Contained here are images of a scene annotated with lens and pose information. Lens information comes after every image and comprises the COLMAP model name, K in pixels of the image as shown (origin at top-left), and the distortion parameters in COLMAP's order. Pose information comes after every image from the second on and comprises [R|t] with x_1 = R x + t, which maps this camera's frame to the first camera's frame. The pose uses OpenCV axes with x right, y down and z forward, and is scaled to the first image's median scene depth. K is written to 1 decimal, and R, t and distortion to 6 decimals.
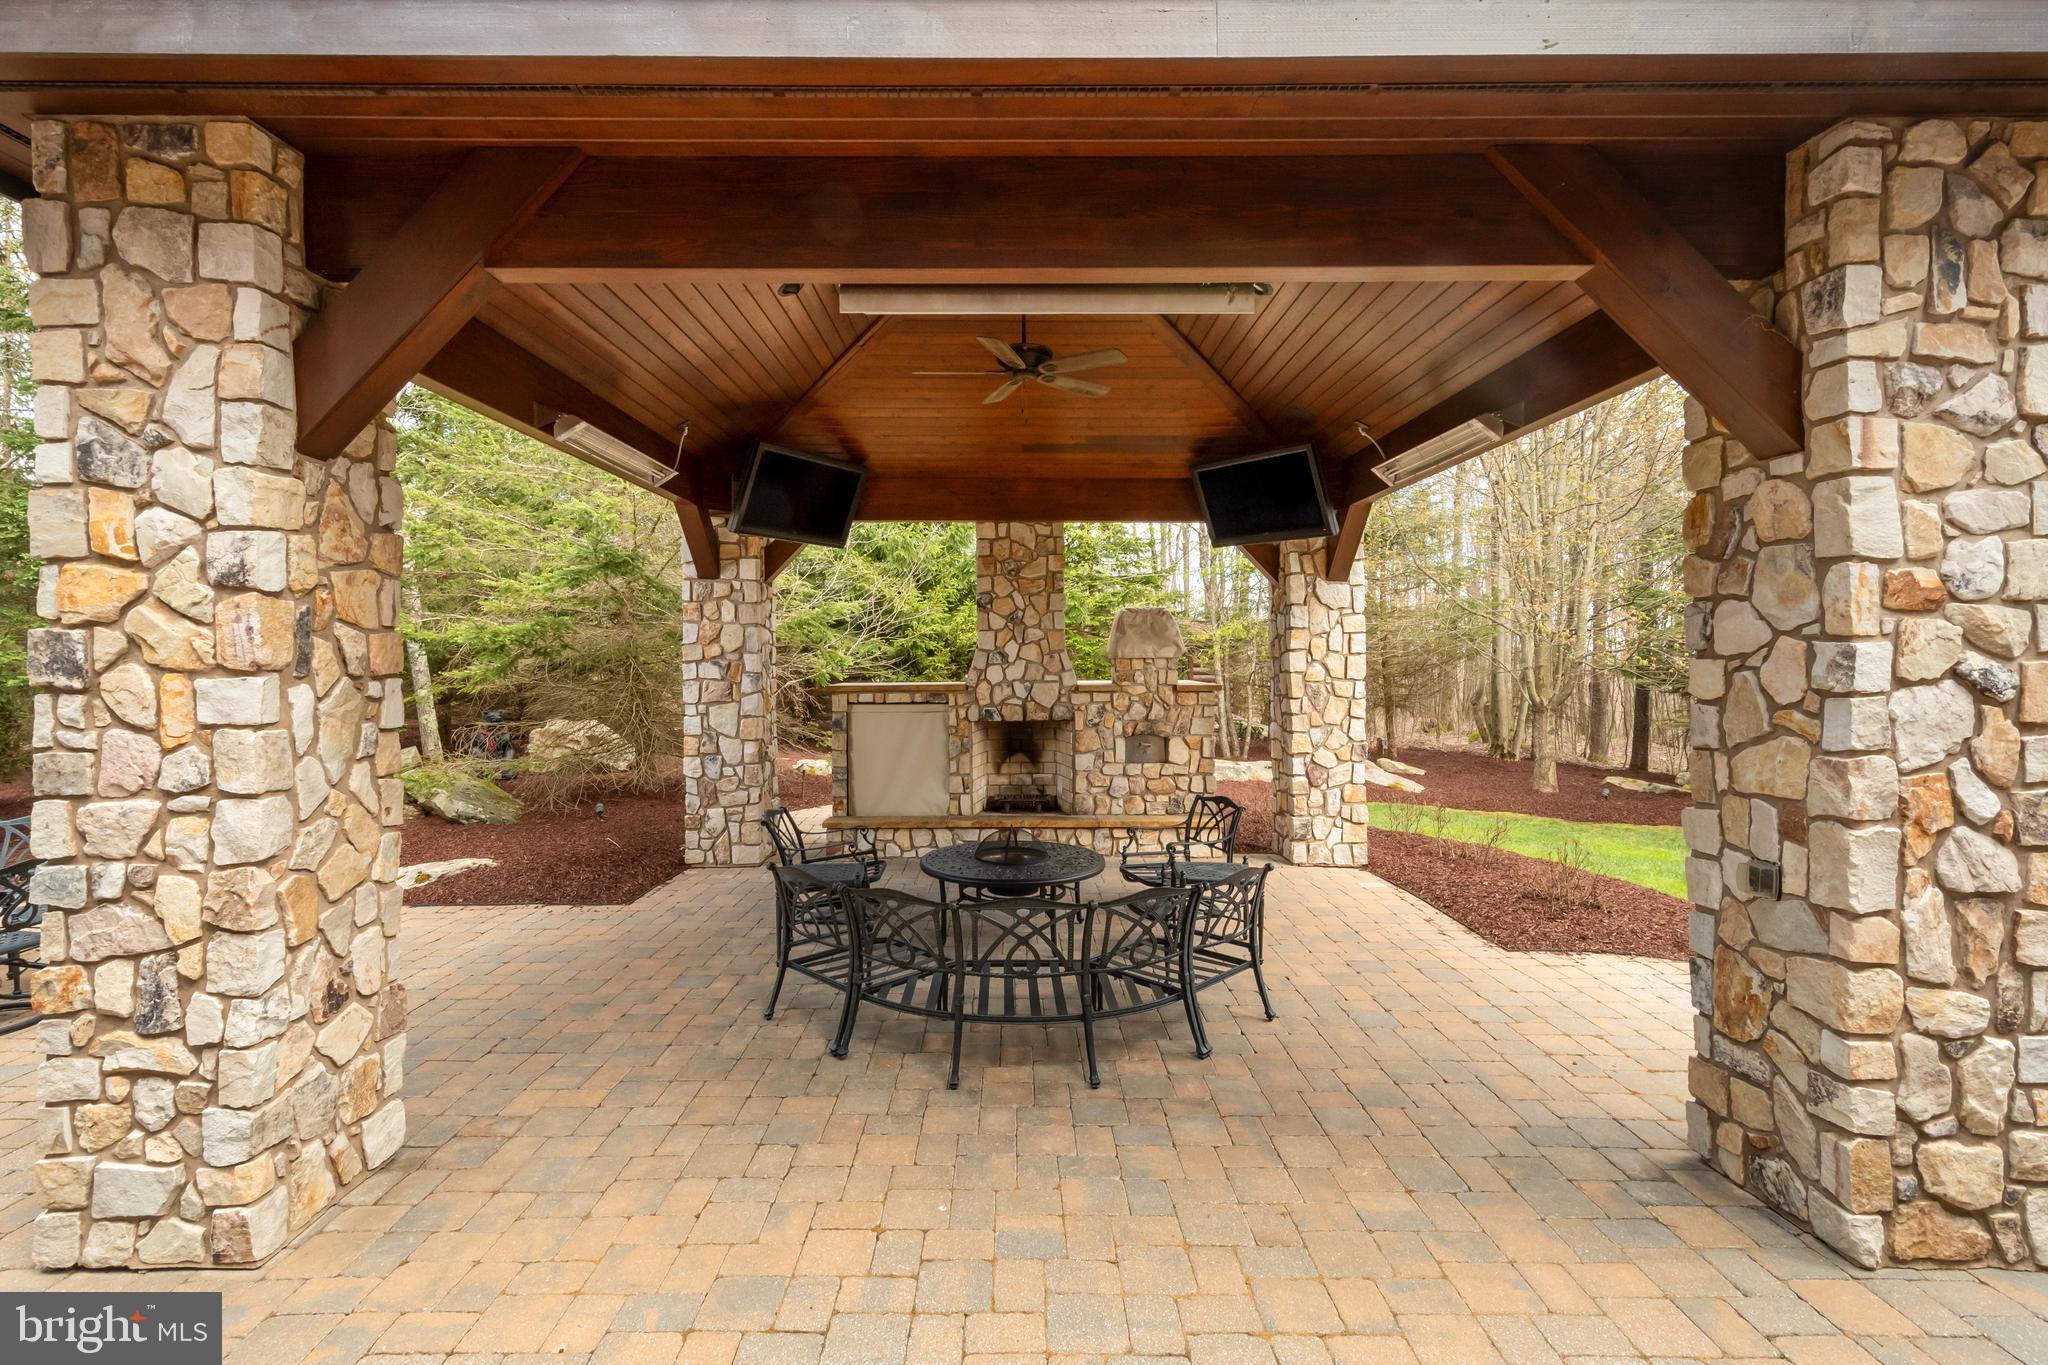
lens RADIAL K [[906.5, 0, 1018.1], [0, 906.5, 632.5], [0, 0, 1]] dist [0.000993, -0.000199]
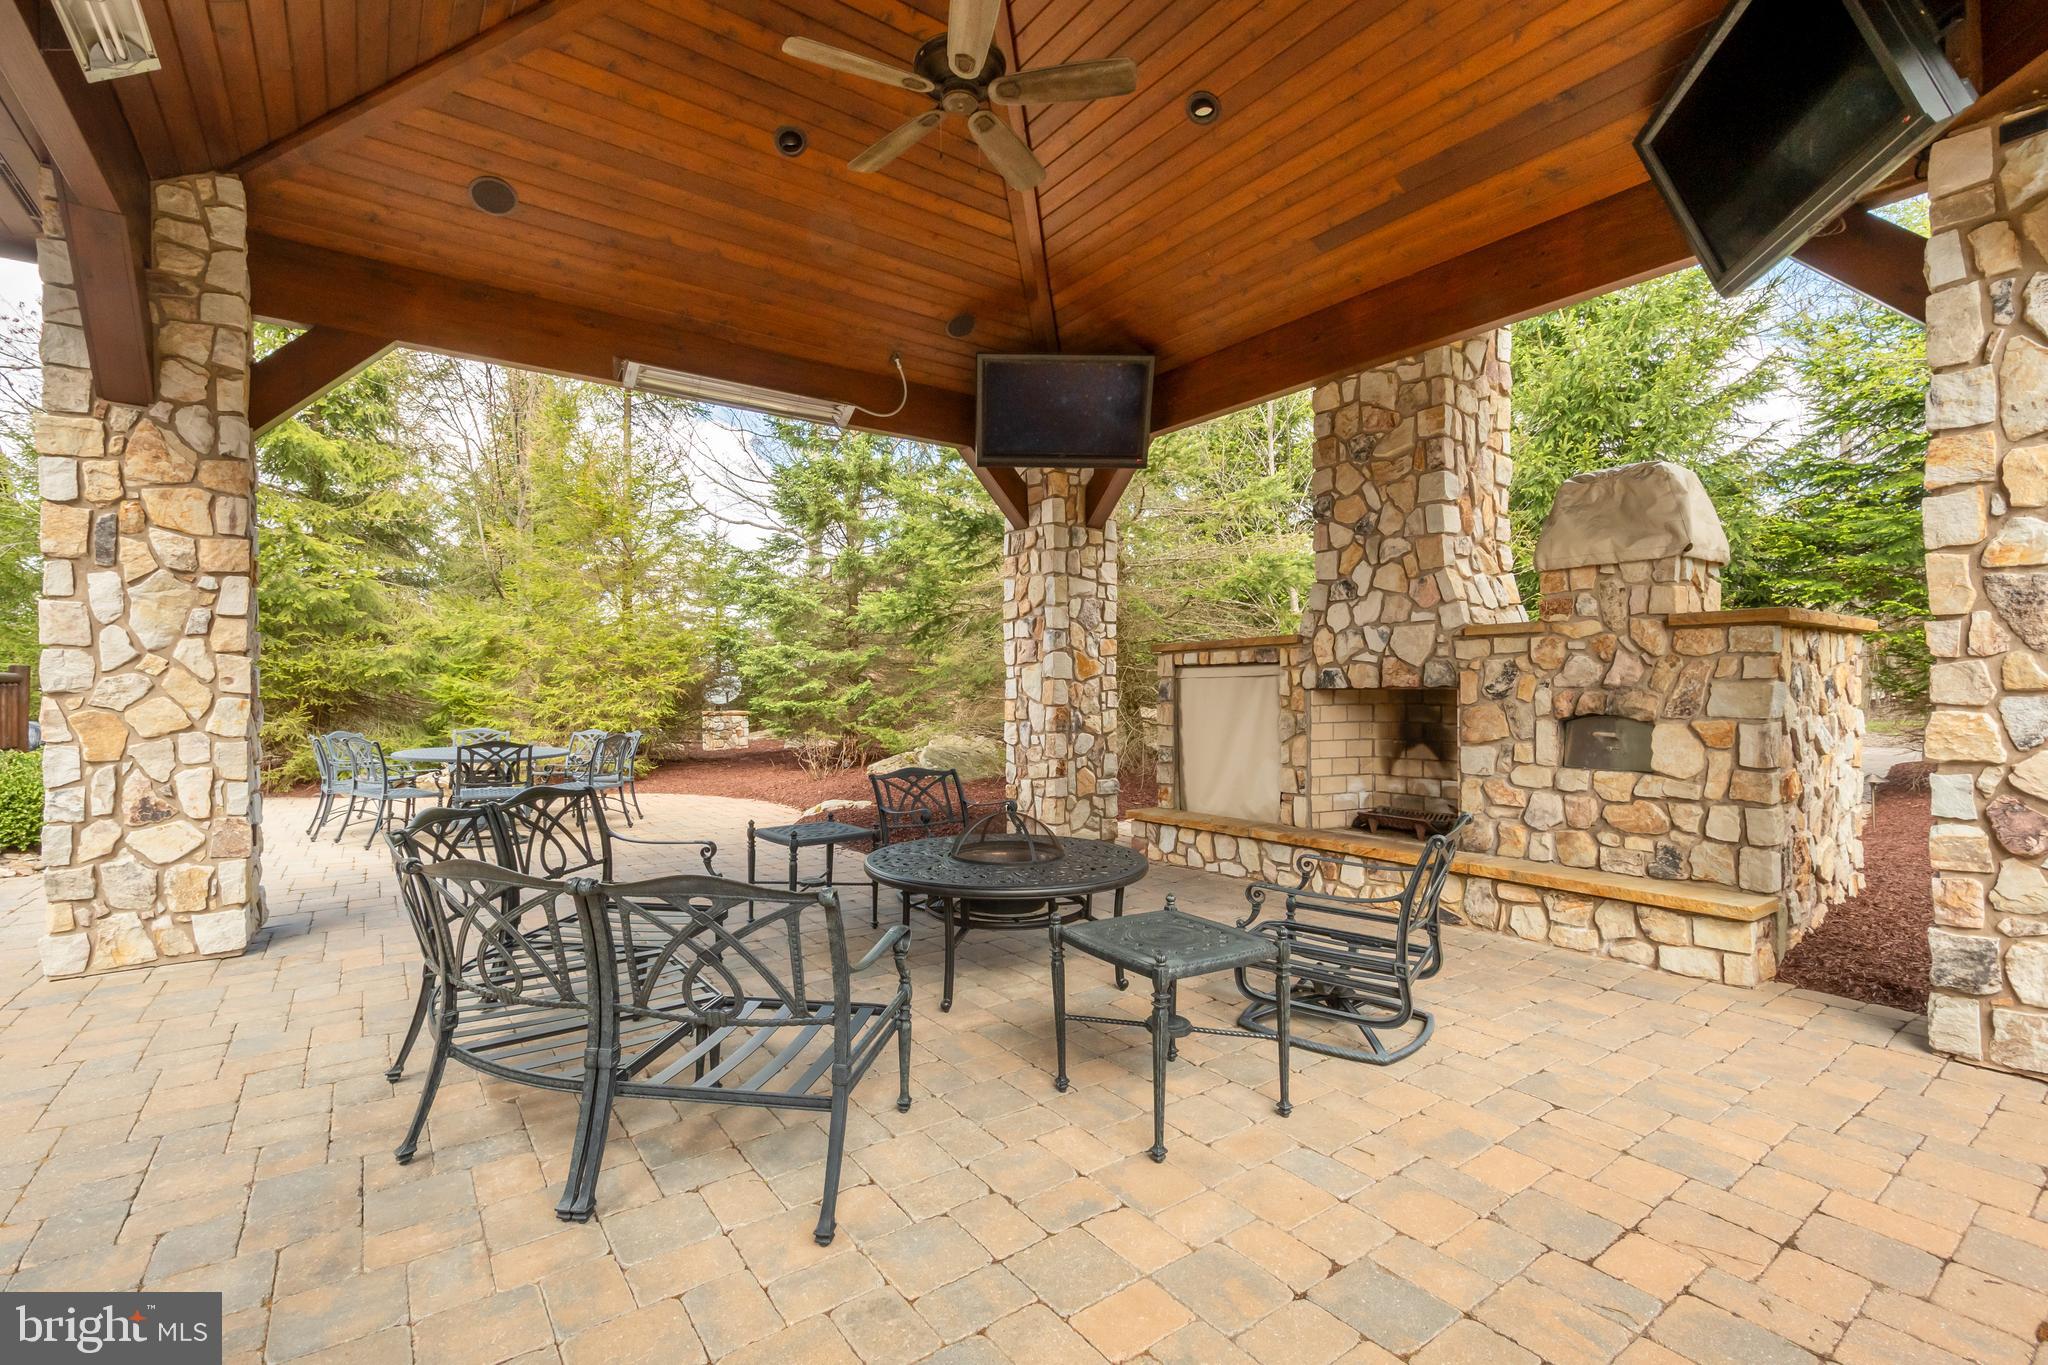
lens RADIAL K [[892.9, 0, 1008.4], [0, 892.9, 682.2], [0, 0, 1]] dist [0.002795, 0.000018]
pose [[0.583133, -0.005909, -0.812355, 0.356887], [0.025297, 0.999621, 0.010887, 0.080170], [0.811983, -0.026898, 0.583061, 0.433952]]
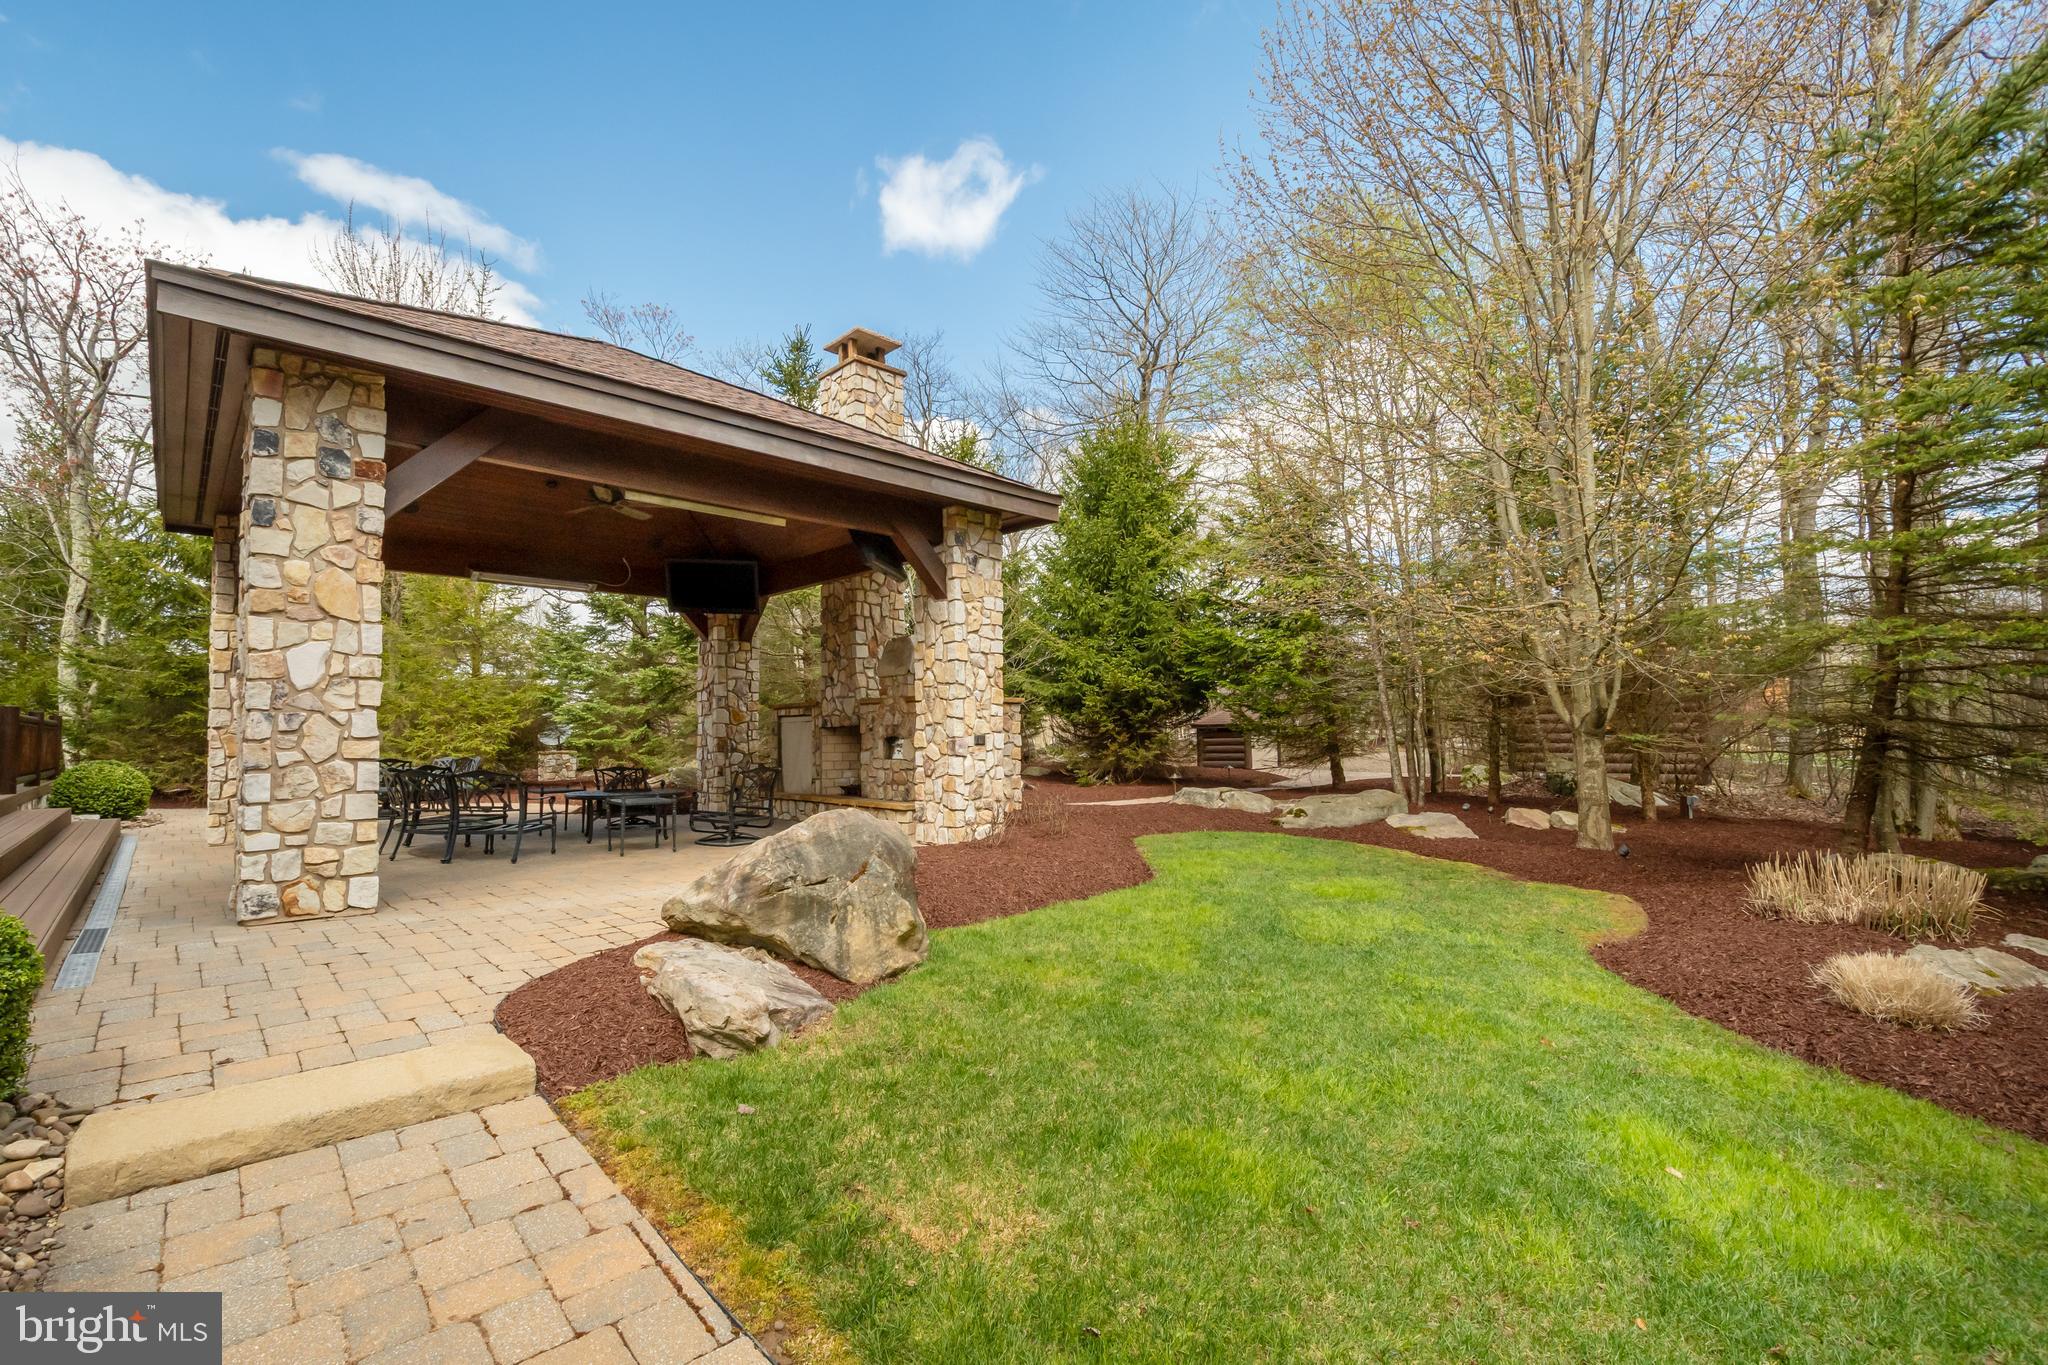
lens RADIAL K [[915.1, 0, 1024.0], [0, 915.1, 682.5], [0, 0, 1]] dist [0.001809, 0.000016]
pose [[0.684170, -0.046417, -0.727844, 1.196052], [0.025656, 0.998887, -0.039586, 0.092710], [0.728871, 0.008409, 0.684599, 0.261837]]
